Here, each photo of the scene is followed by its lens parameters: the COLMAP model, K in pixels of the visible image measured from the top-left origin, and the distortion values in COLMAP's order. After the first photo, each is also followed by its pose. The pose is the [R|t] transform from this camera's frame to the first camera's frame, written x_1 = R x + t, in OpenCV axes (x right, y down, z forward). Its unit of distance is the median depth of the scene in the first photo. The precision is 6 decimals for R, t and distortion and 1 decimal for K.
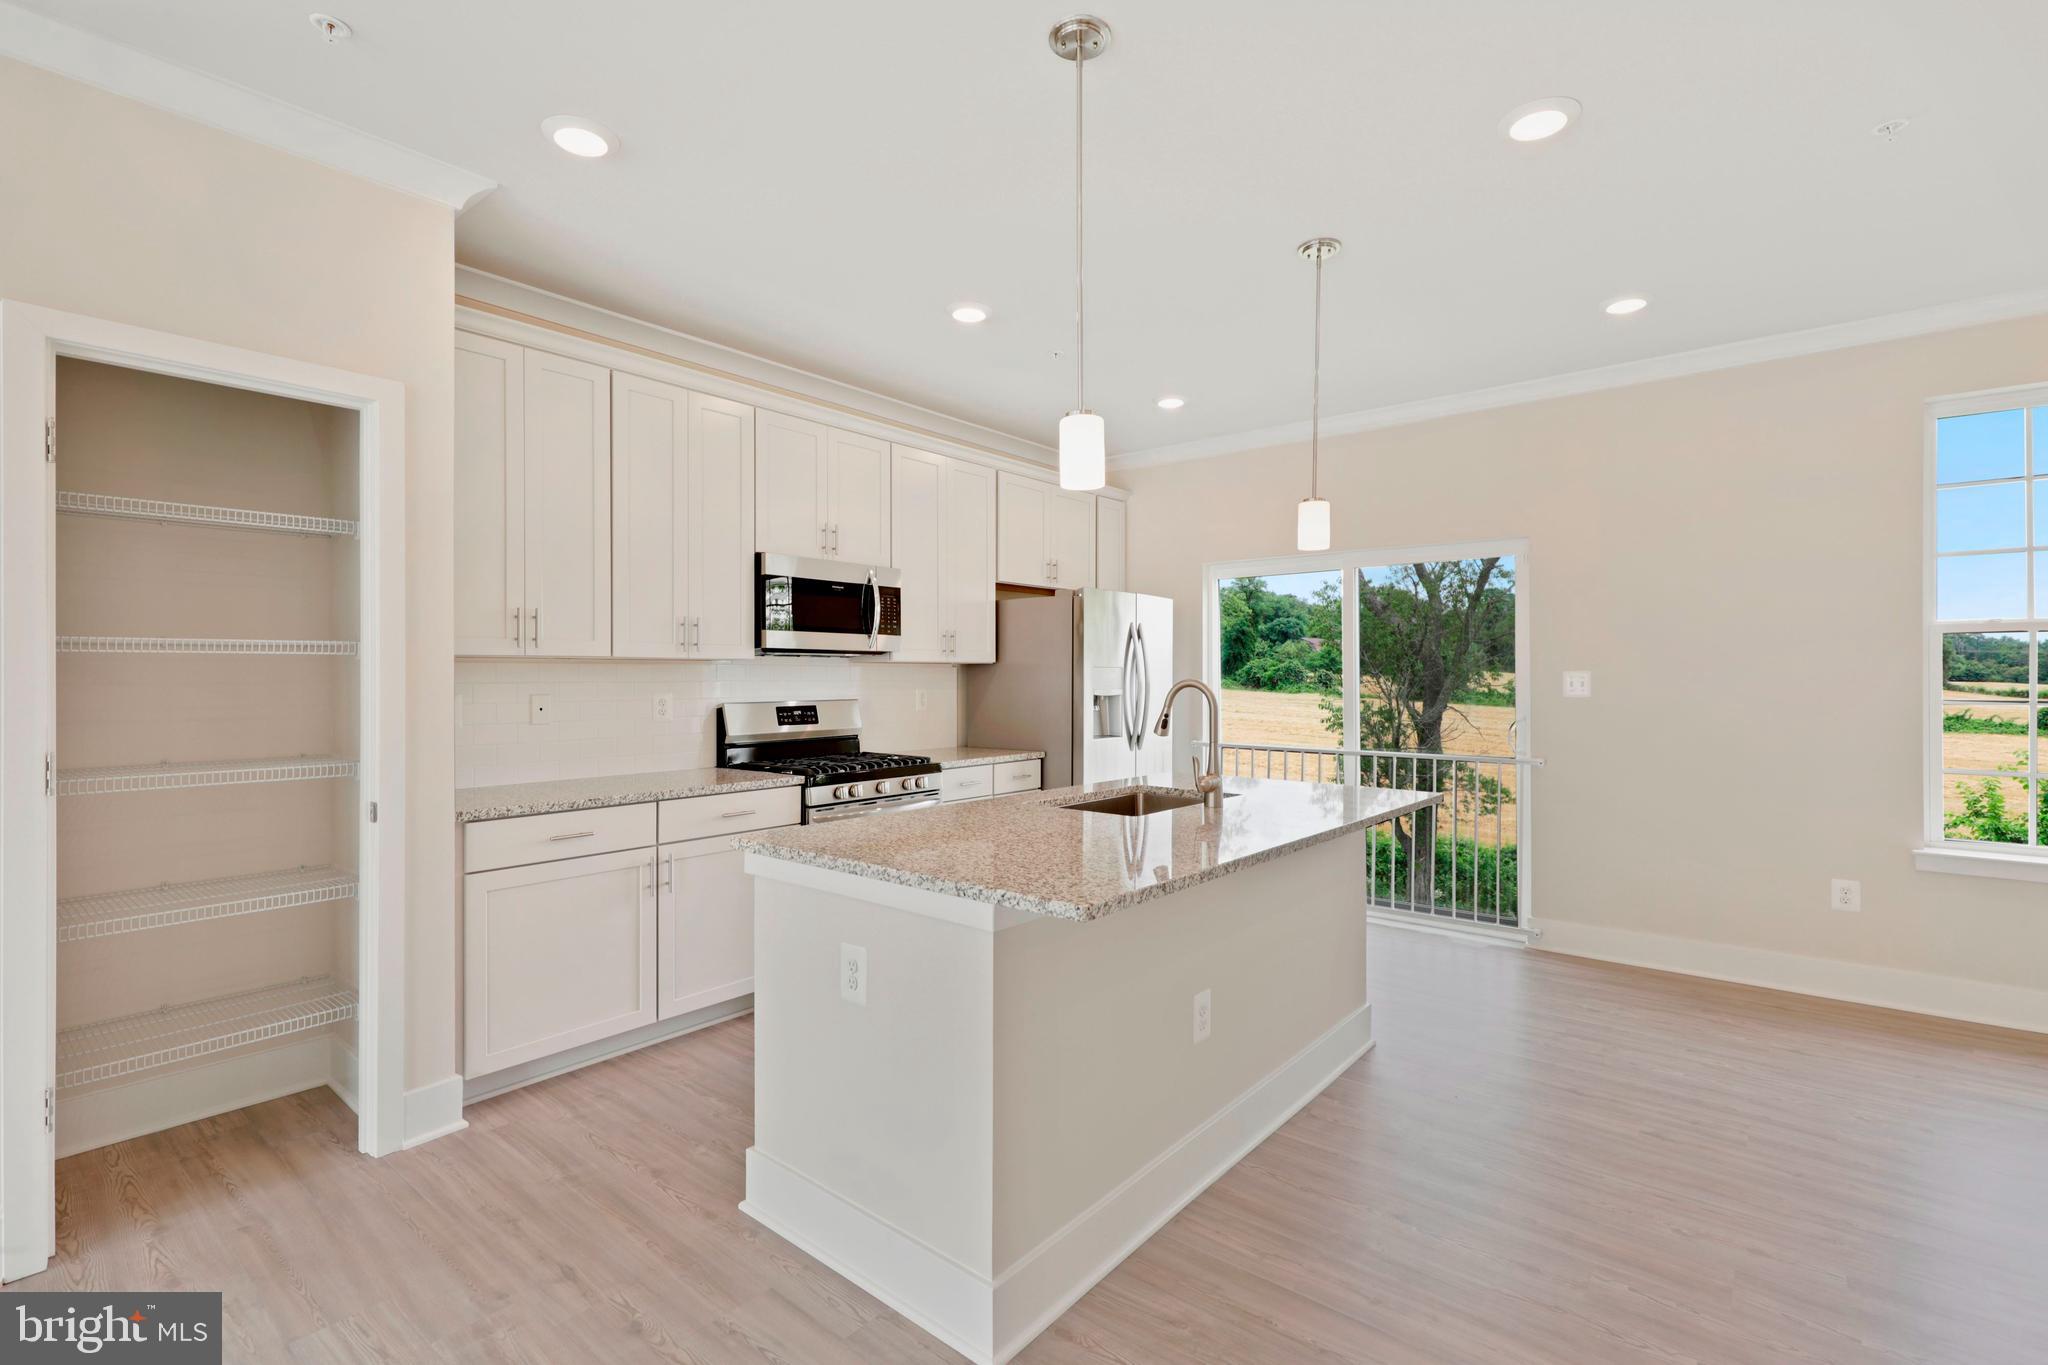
lens RADIAL K [[912.6, 0, 1027.9], [0, 912.6, 683.5], [0, 0, 1]] dist [0.017216, -0.000010]
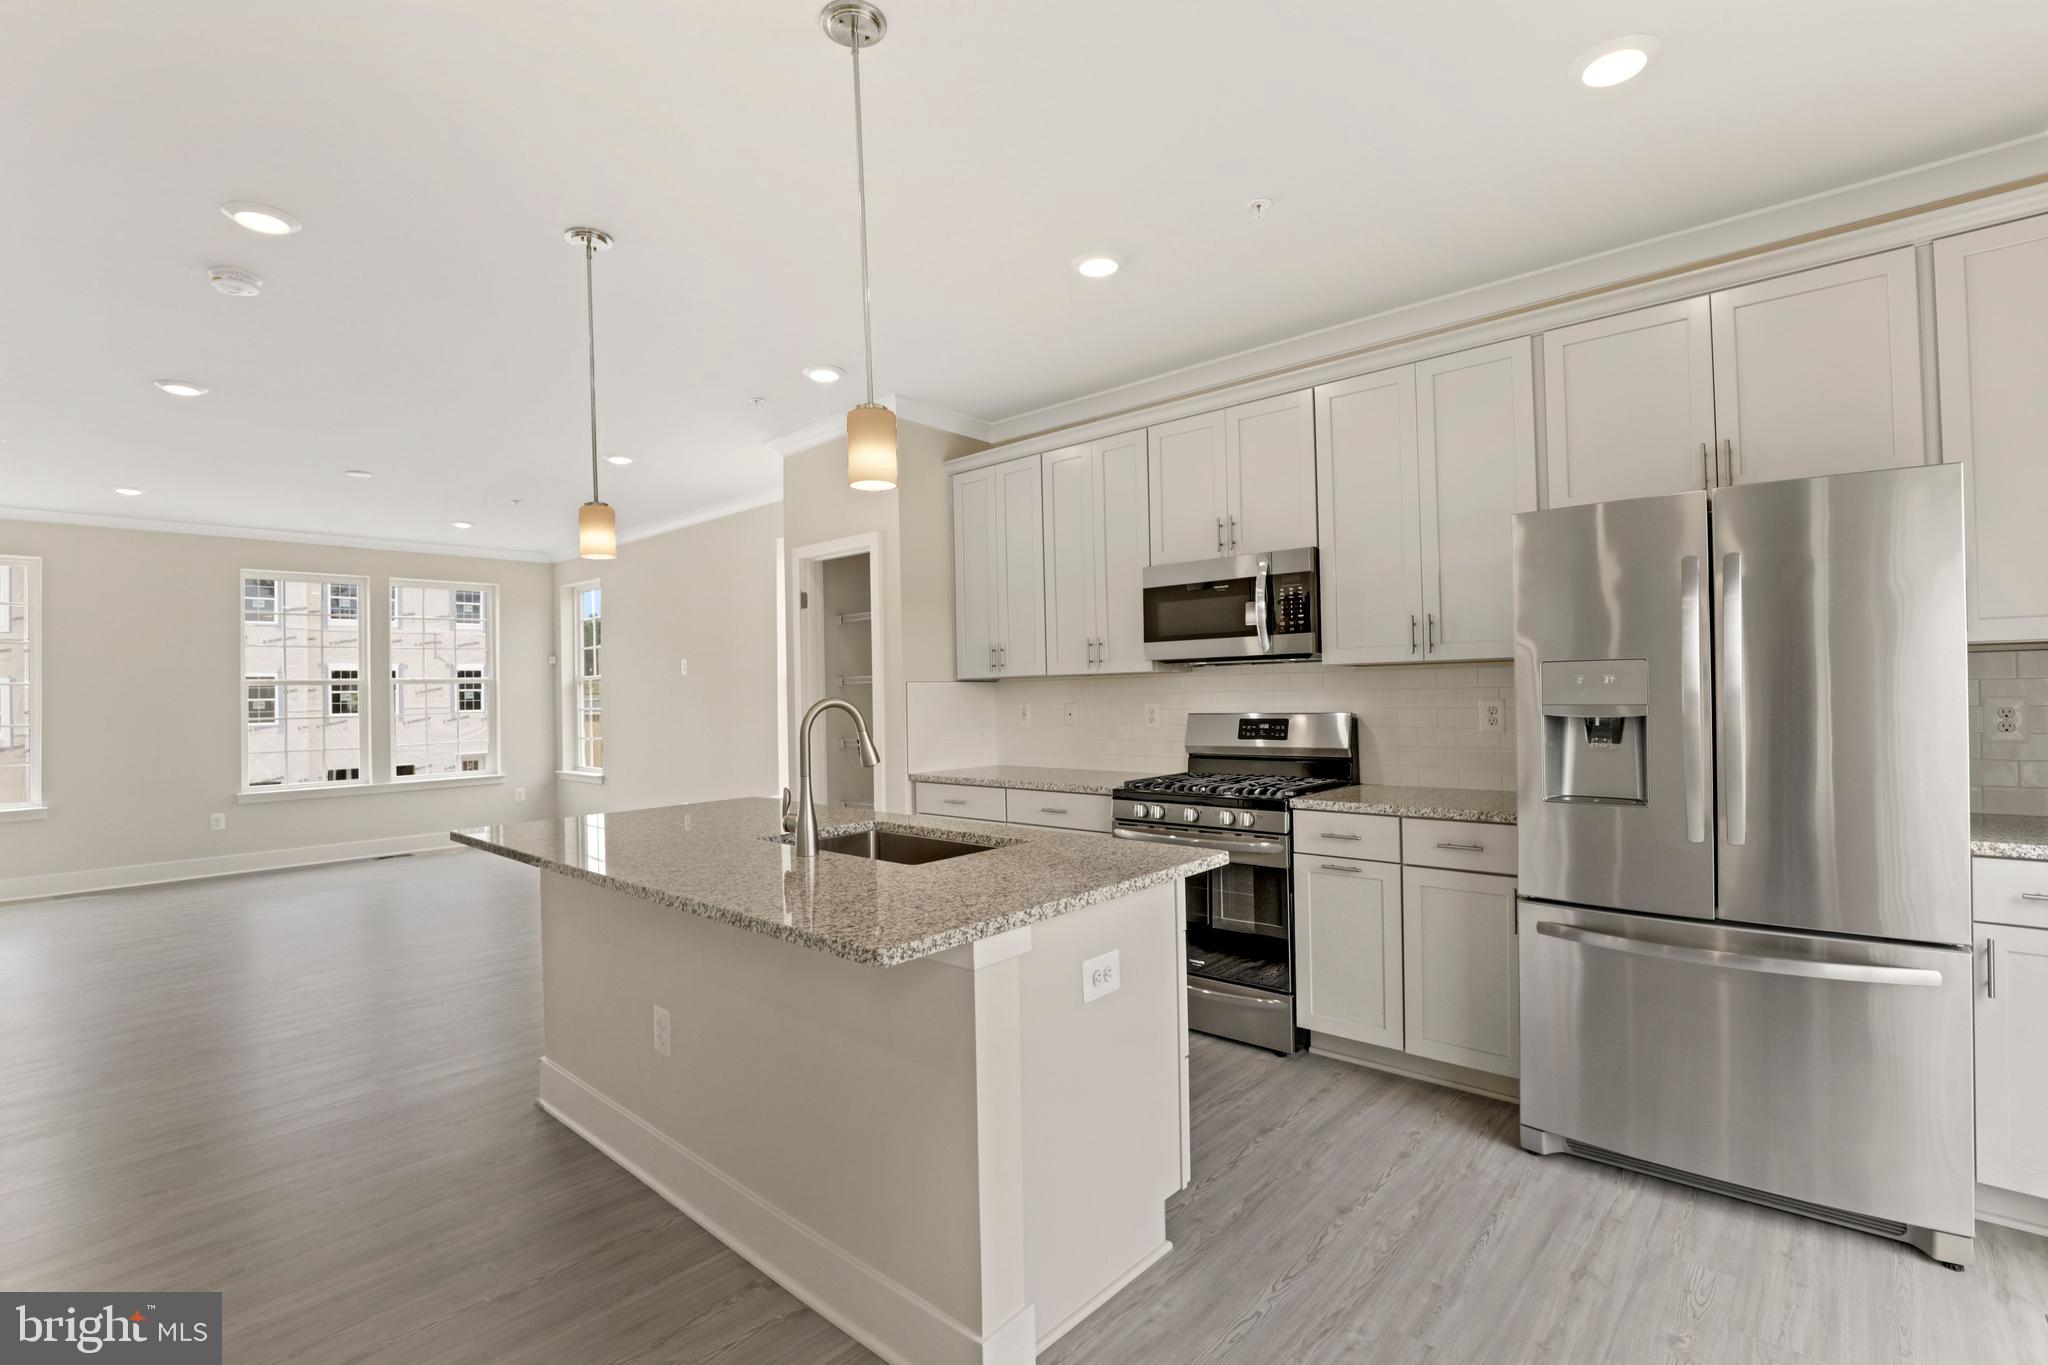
lens RADIAL K [[936.4, 0, 1026.9], [0, 936.4, 684.3], [0, 0, 1]] dist [-0.013374, 0.000171]
pose [[-0.034678, -0.003077, -0.999394, 0.859207], [0.013531, 0.999902, -0.003548, -0.011870], [0.999307, -0.013646, -0.034633, 1.016323]]
